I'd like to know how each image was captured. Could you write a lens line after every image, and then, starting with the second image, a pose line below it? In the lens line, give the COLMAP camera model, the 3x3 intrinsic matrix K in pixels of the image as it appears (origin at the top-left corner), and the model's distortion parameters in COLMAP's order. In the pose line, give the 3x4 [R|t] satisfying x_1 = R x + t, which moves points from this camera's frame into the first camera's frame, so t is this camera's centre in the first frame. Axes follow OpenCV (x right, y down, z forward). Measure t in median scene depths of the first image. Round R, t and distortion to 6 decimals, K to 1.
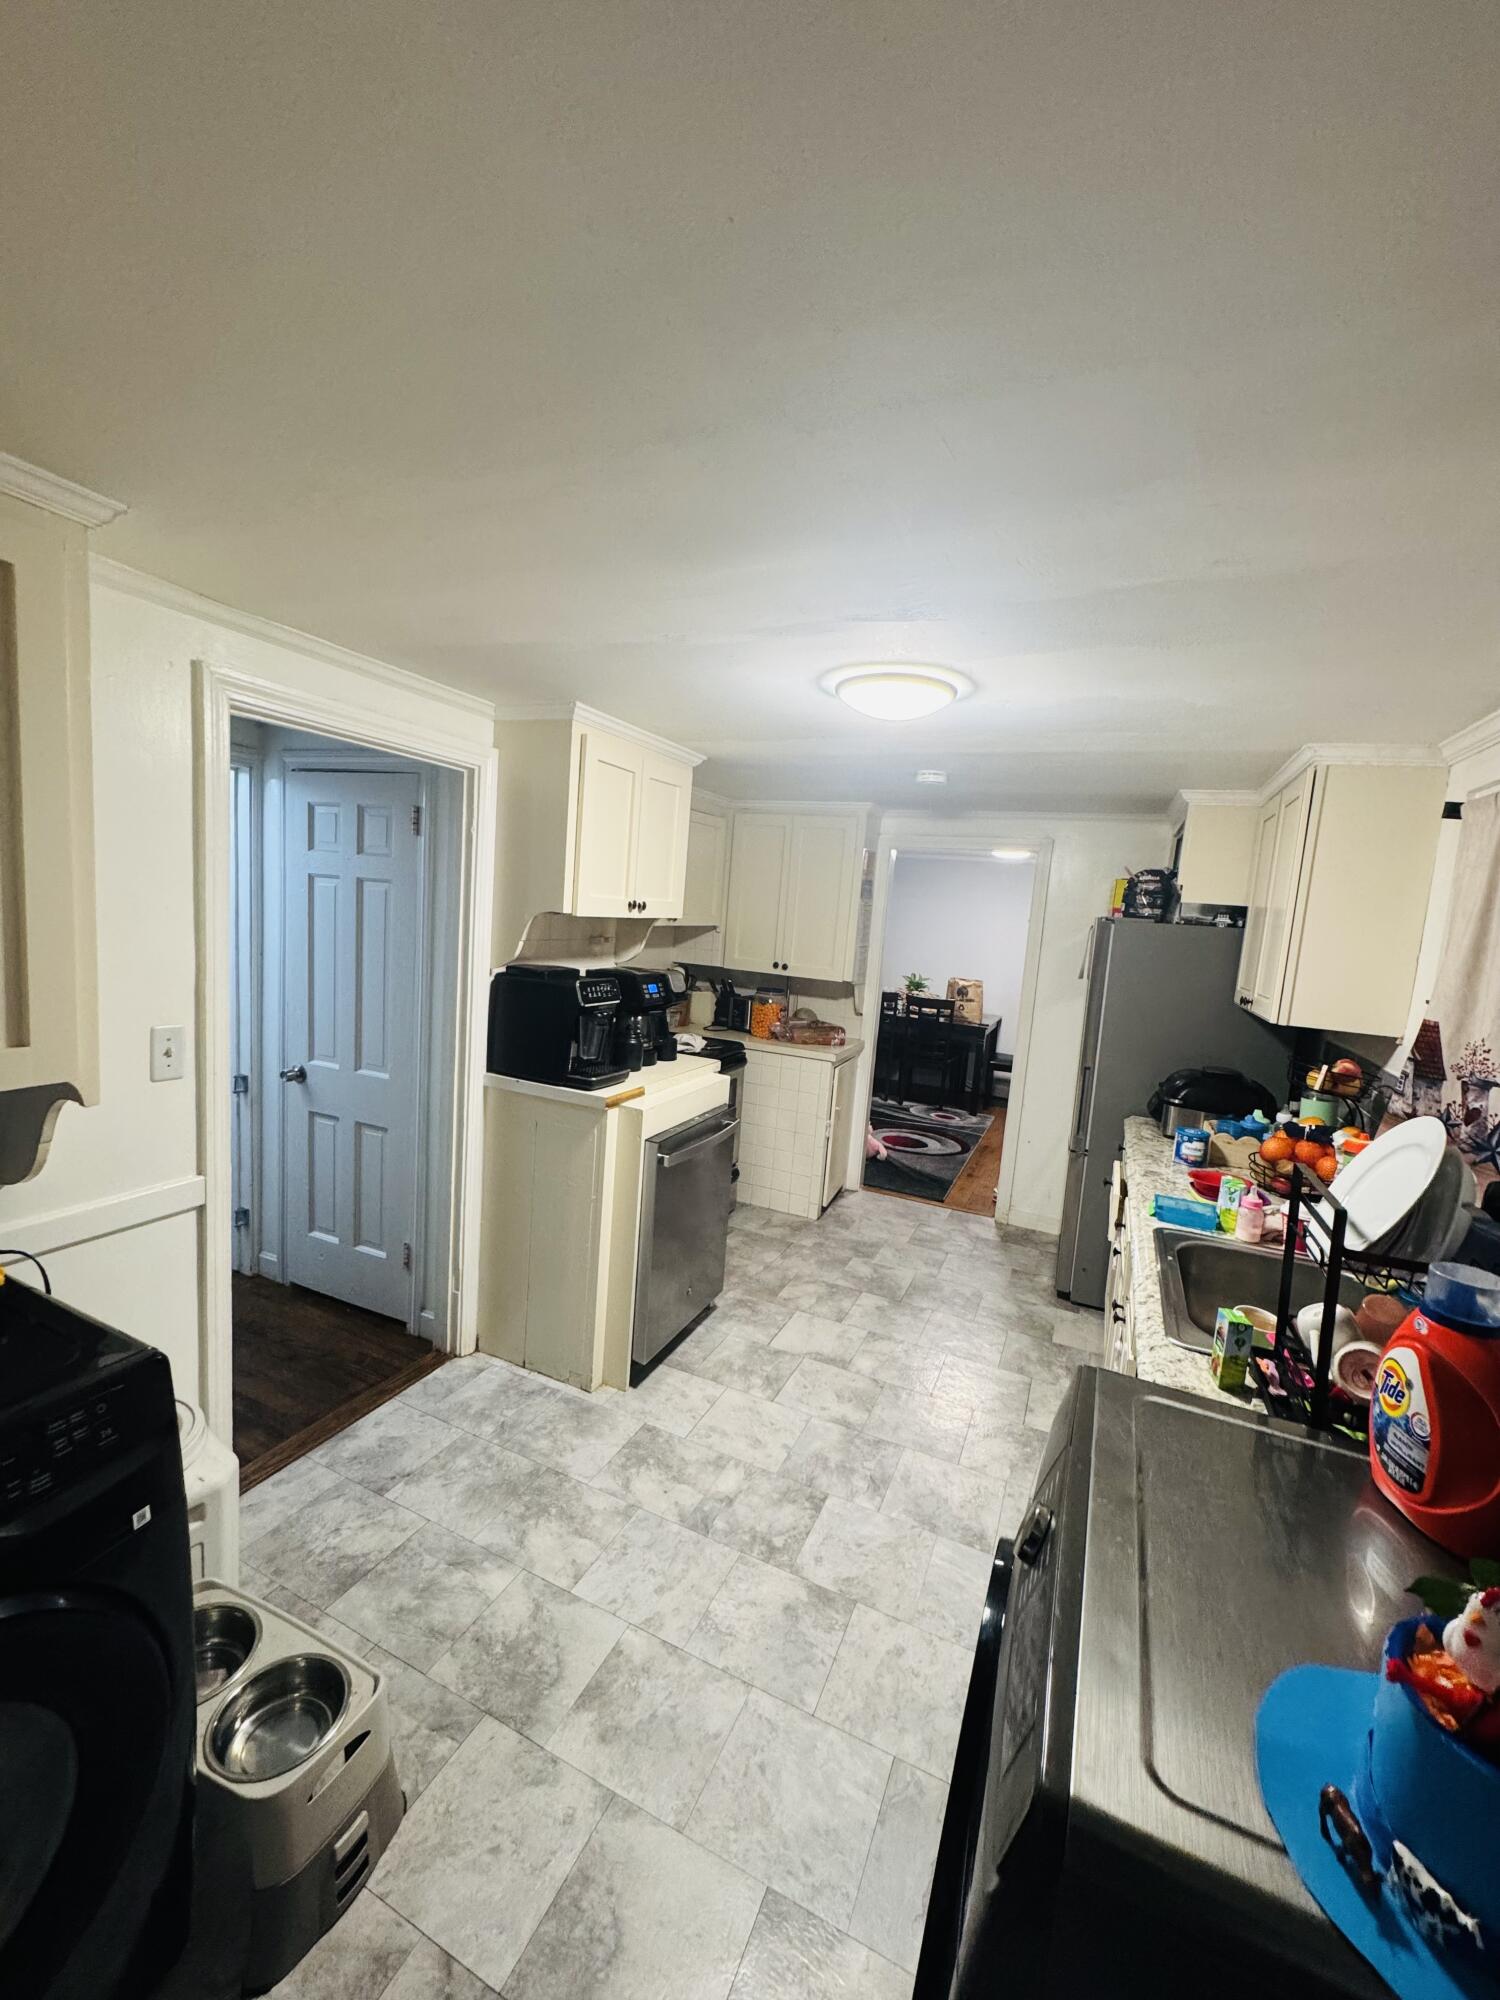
lens RADIAL K [[799.6, 0, 751.5], [0, 799.6, 1001.4], [0, 0, 1]] dist [-0.003287, 0.000121]
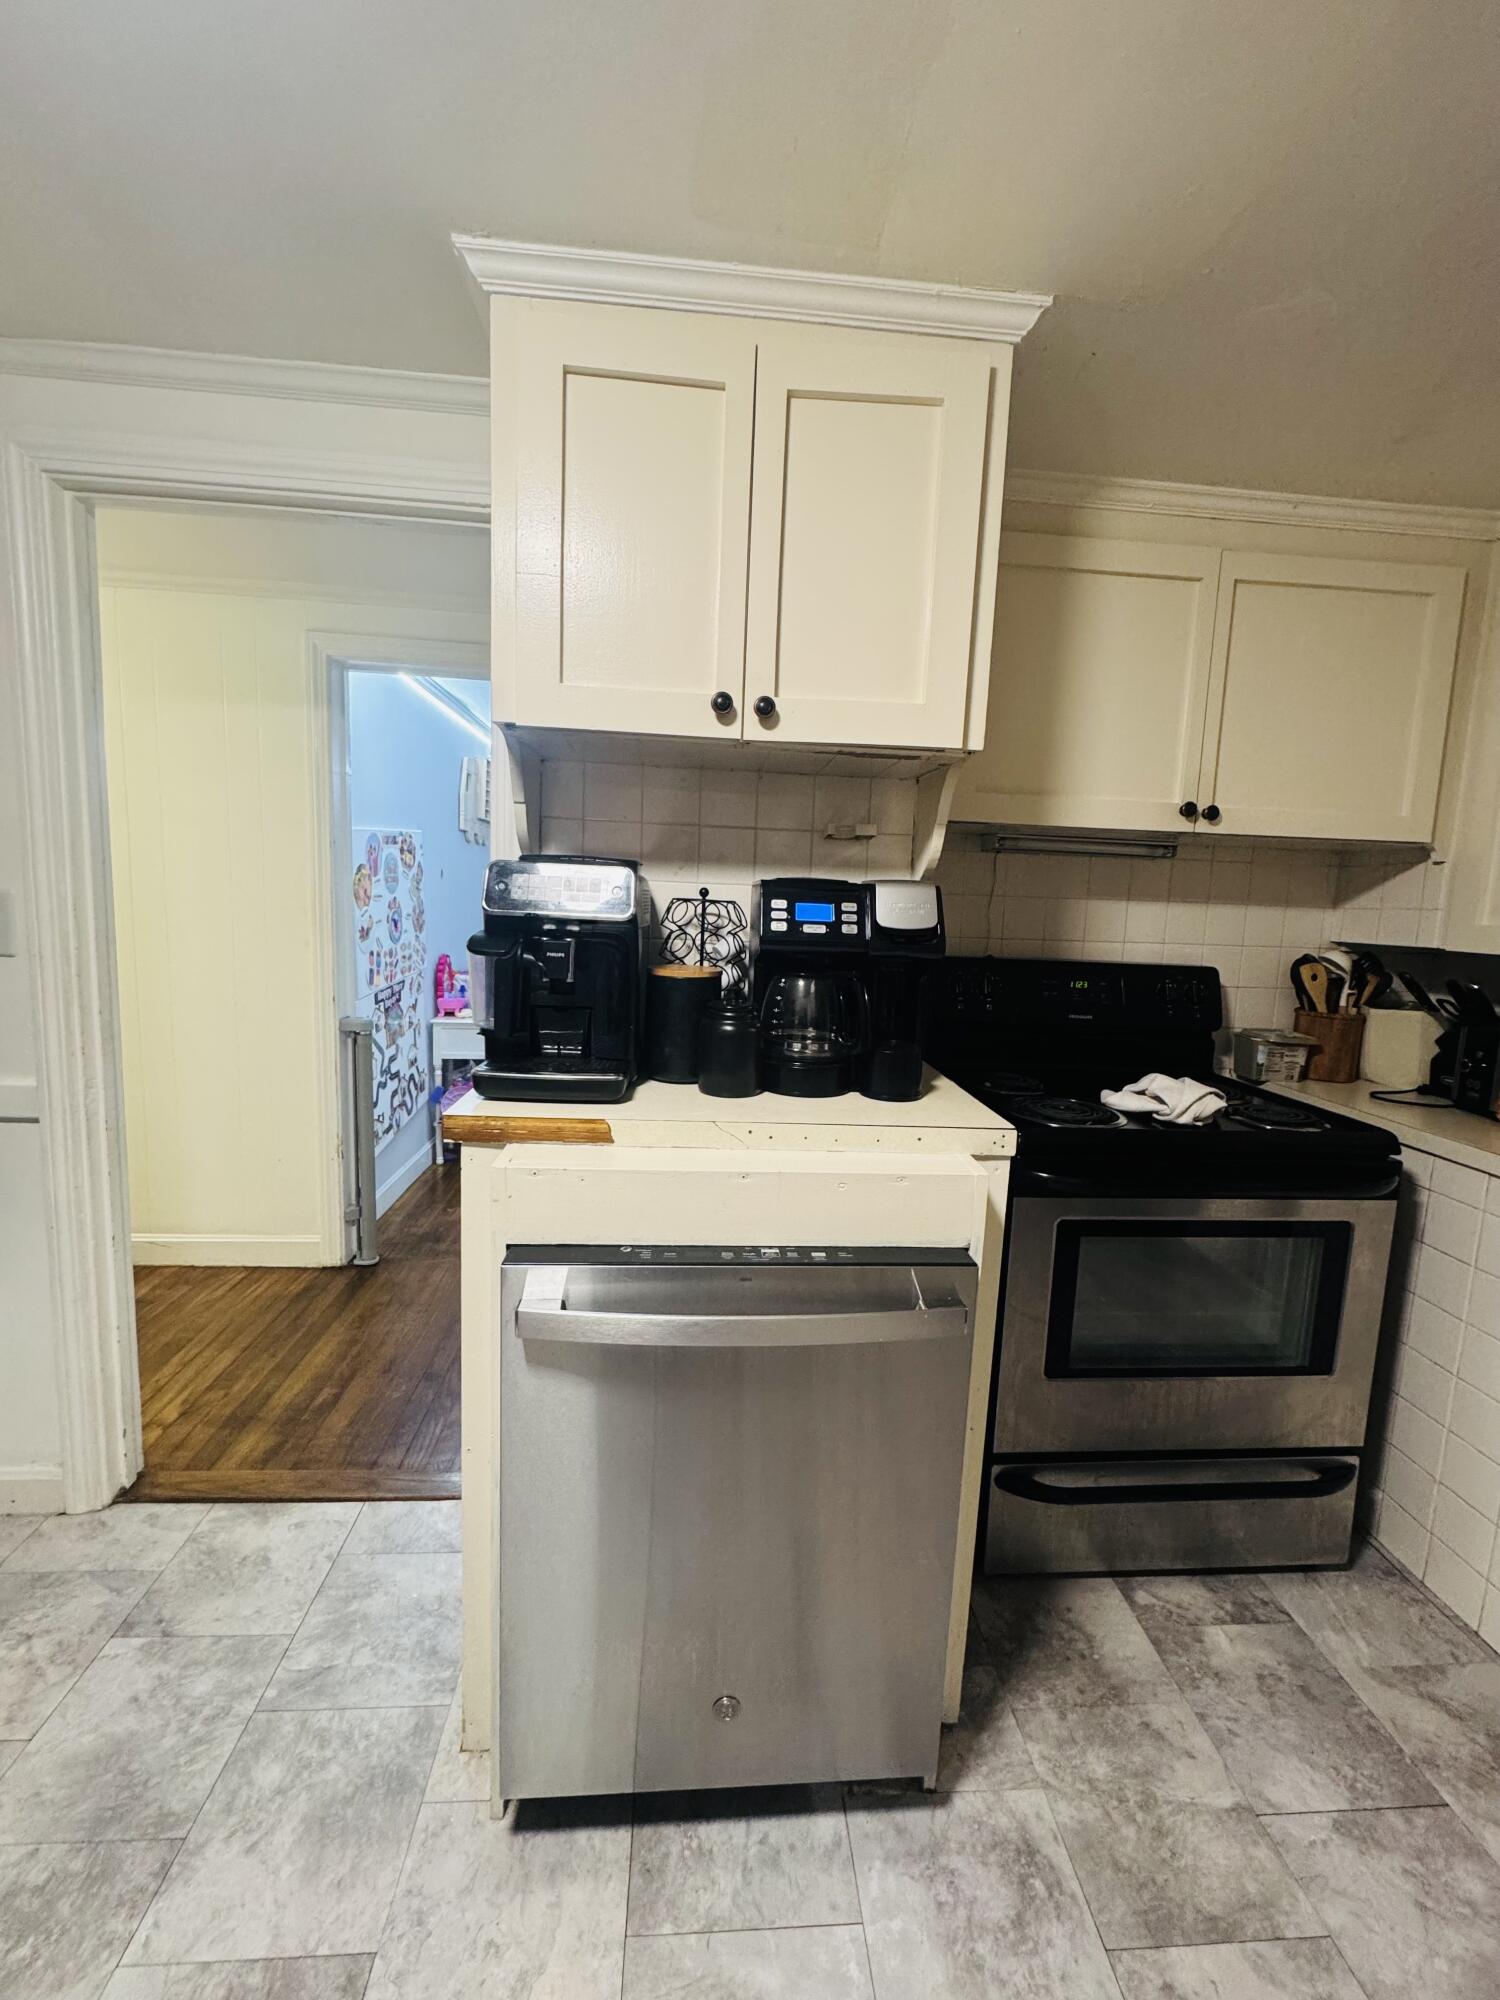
lens RADIAL K [[799.6, 0, 746.8], [0, 799.6, 997.6], [0, 0, 1]] dist [-0.003287, 0.000121]
pose [[0.477034, 0.055884, -0.877106, 0.208922], [-0.112875, 0.993607, 0.001917, 0.028623], [0.871606, 0.098089, 0.480292, 0.708385]]
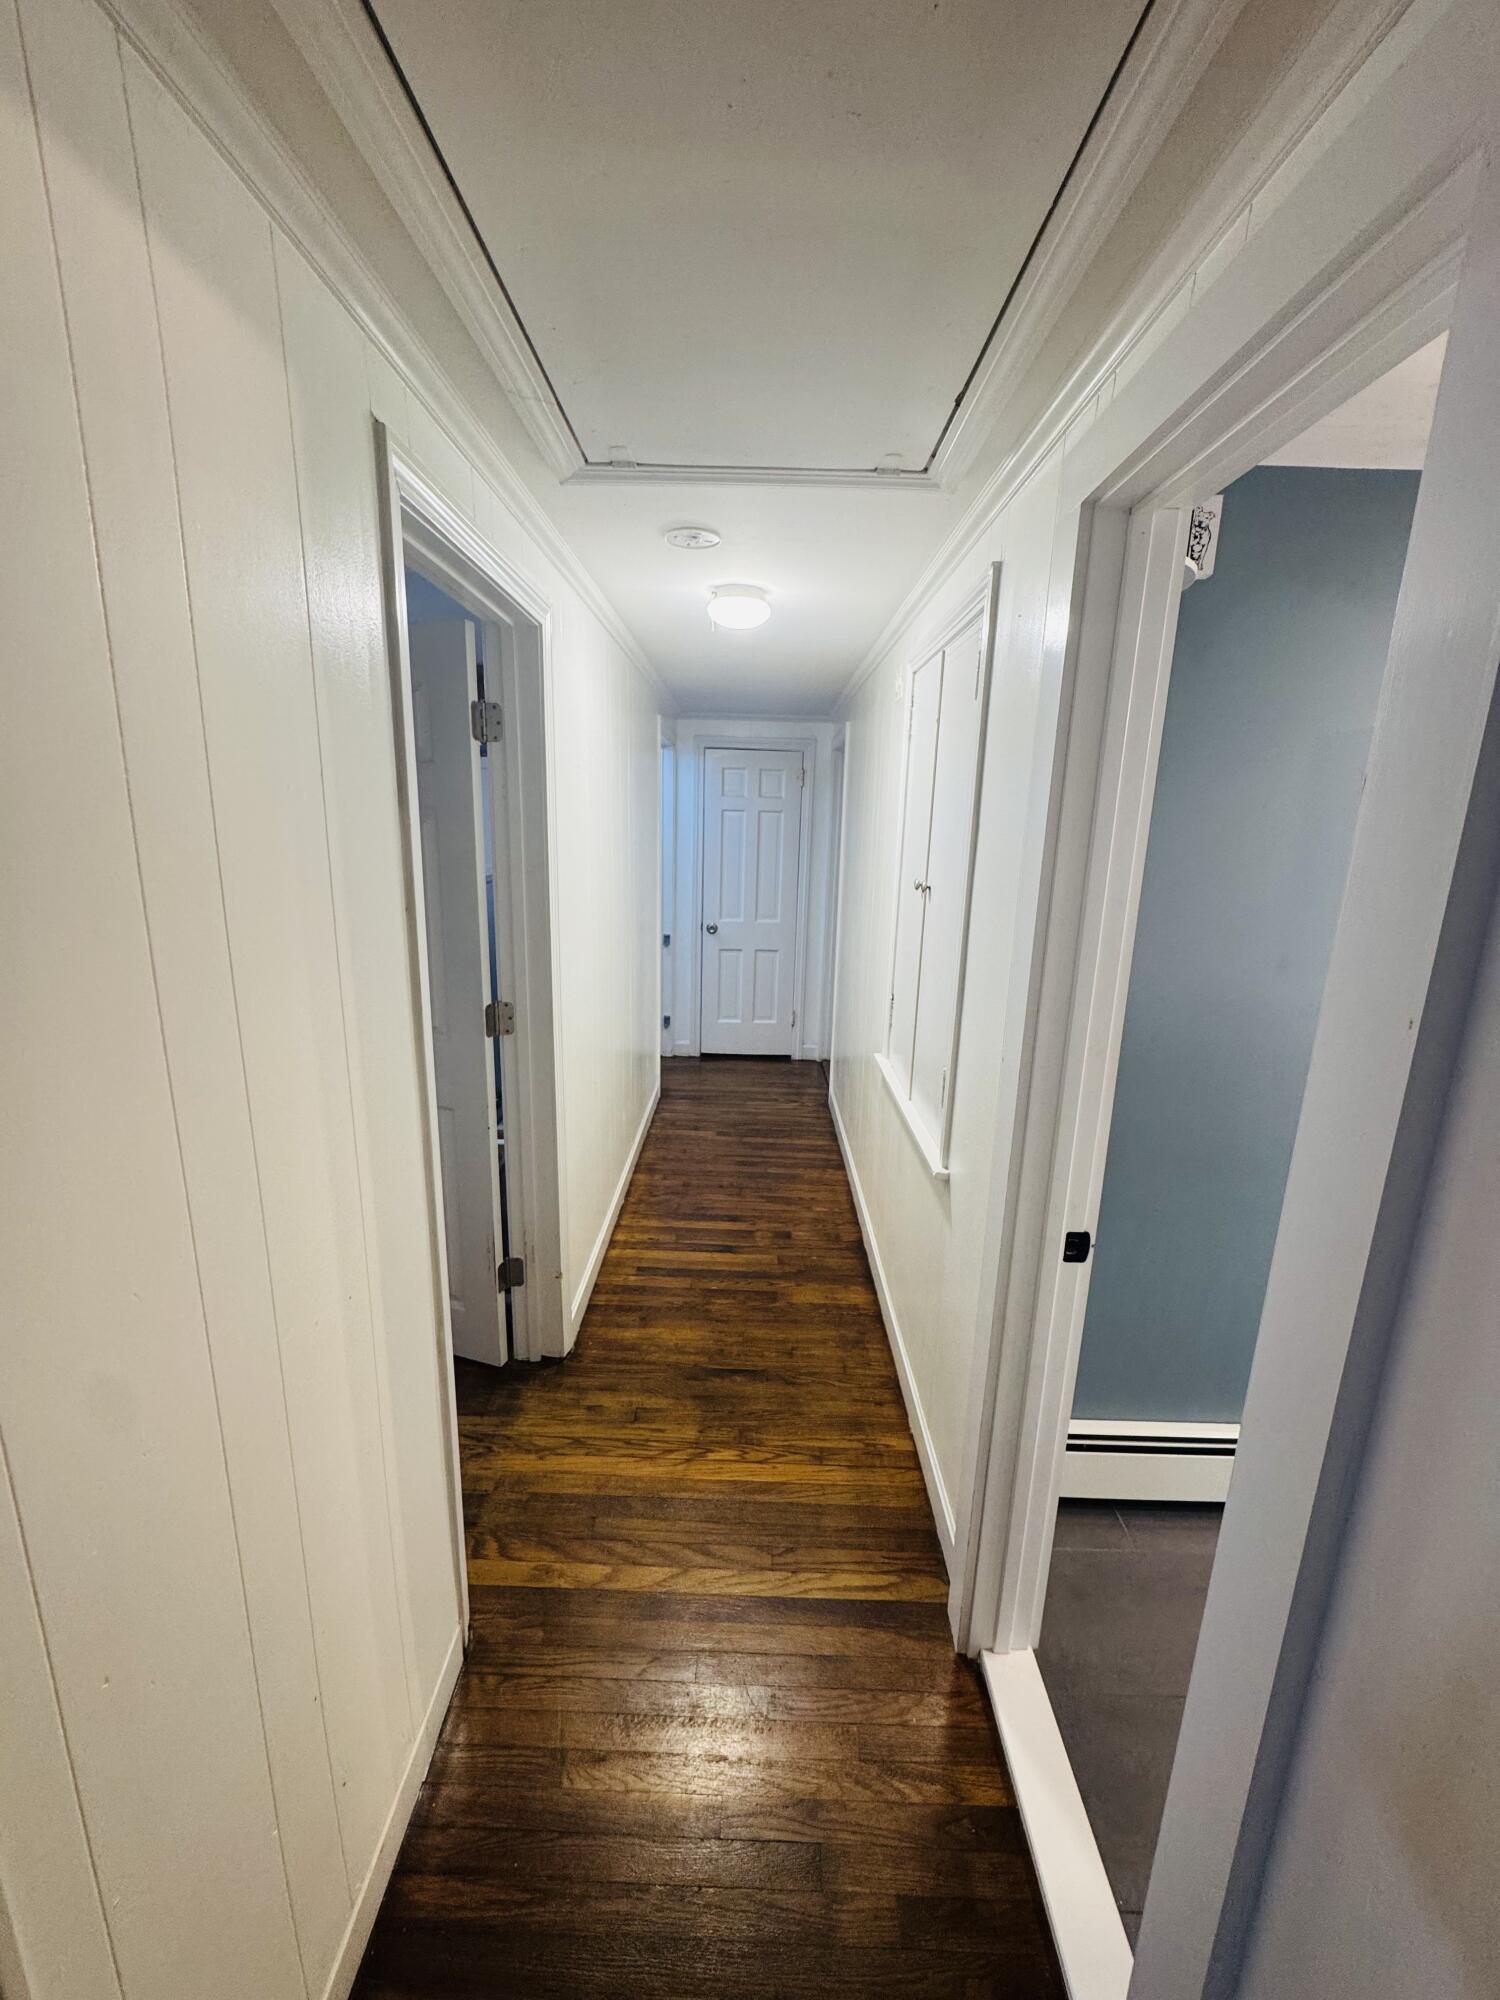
lens RADIAL K [[799.6, 0, 746.5], [0, 799.6, 1000.4], [0, 0, 1]] dist [-0.003287, 0.000121]
pose [[0.917310, -0.136216, 0.374150, -1.084498], [0.090476, 0.986390, 0.137290, 0.013383], [-0.387759, -0.092085, 0.917150, -0.580008]]
